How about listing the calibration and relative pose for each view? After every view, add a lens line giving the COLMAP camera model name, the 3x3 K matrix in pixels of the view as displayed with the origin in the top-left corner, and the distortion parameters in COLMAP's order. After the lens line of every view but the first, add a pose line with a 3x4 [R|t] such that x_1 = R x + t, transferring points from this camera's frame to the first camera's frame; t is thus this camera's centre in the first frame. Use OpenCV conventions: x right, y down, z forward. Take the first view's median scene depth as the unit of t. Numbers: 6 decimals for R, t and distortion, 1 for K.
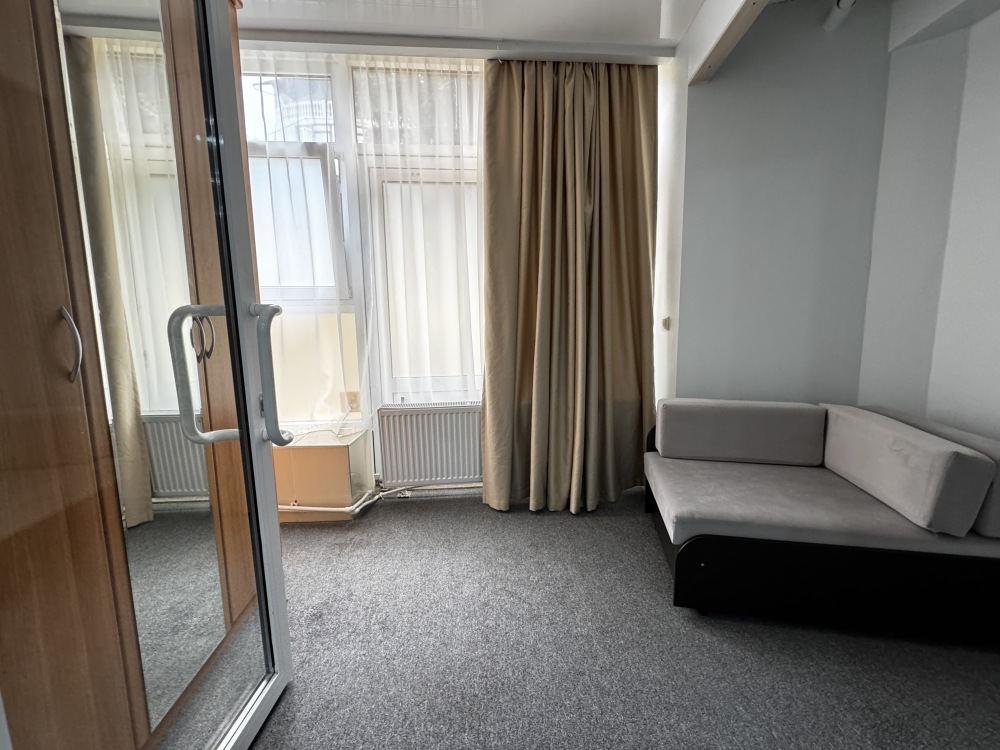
lens RADIAL K [[392.5, 0, 499.9], [0, 392.5, 375.5], [0, 0, 1]] dist [-0.008266, -0.000407]
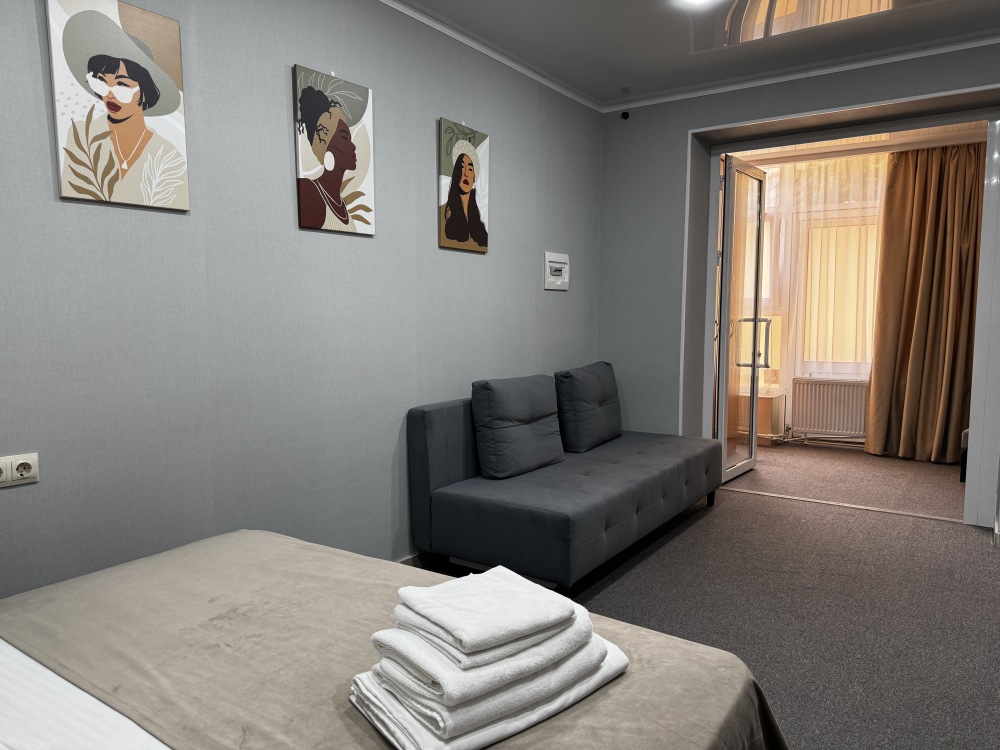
lens RADIAL K [[693.2, 0, 503.5], [0, 693.2, 383.8], [0, 0, 1]] dist [0.003900, -0.003678]
pose [[0.818516, 0.070718, -0.570114, 0.321403], [-0.083533, 0.996498, 0.003678, 0.190854], [0.568378, 0.044613, 0.821557, -1.924701]]
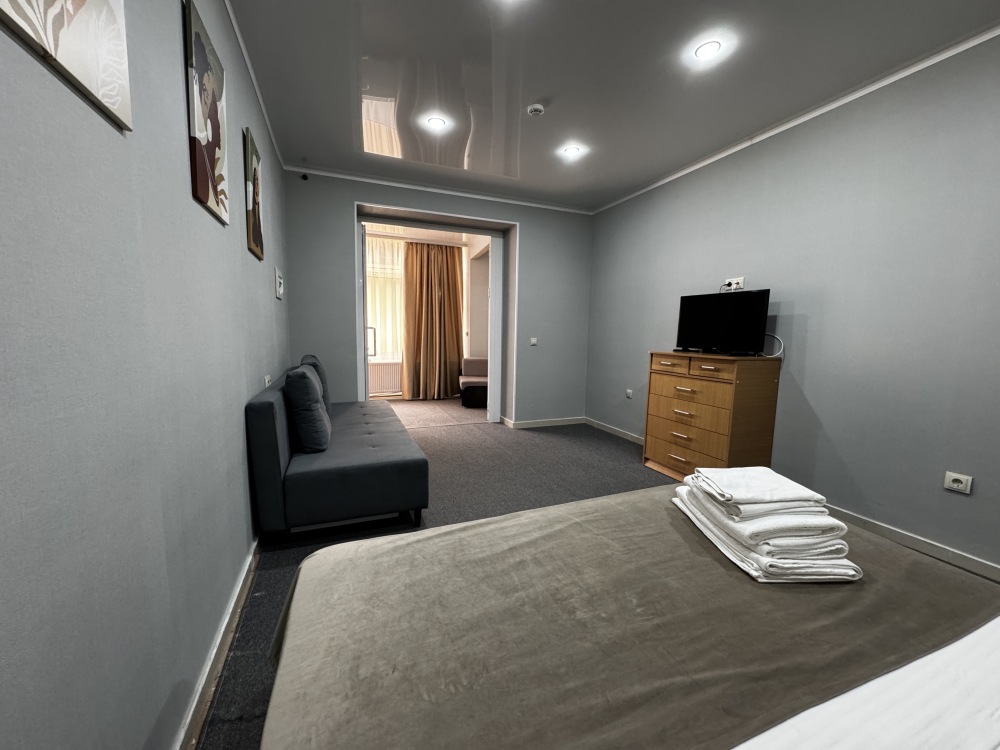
lens RADIAL K [[392.5, 0, 502.9], [0, 392.5, 368.9], [0, 0, 1]] dist [-0.008266, -0.000407]
pose [[0.931703, -0.005191, 0.363184, -0.392741], [0.017637, 0.999365, -0.030962, 0.226316], [-0.362793, 0.035253, 0.931203, -1.837832]]
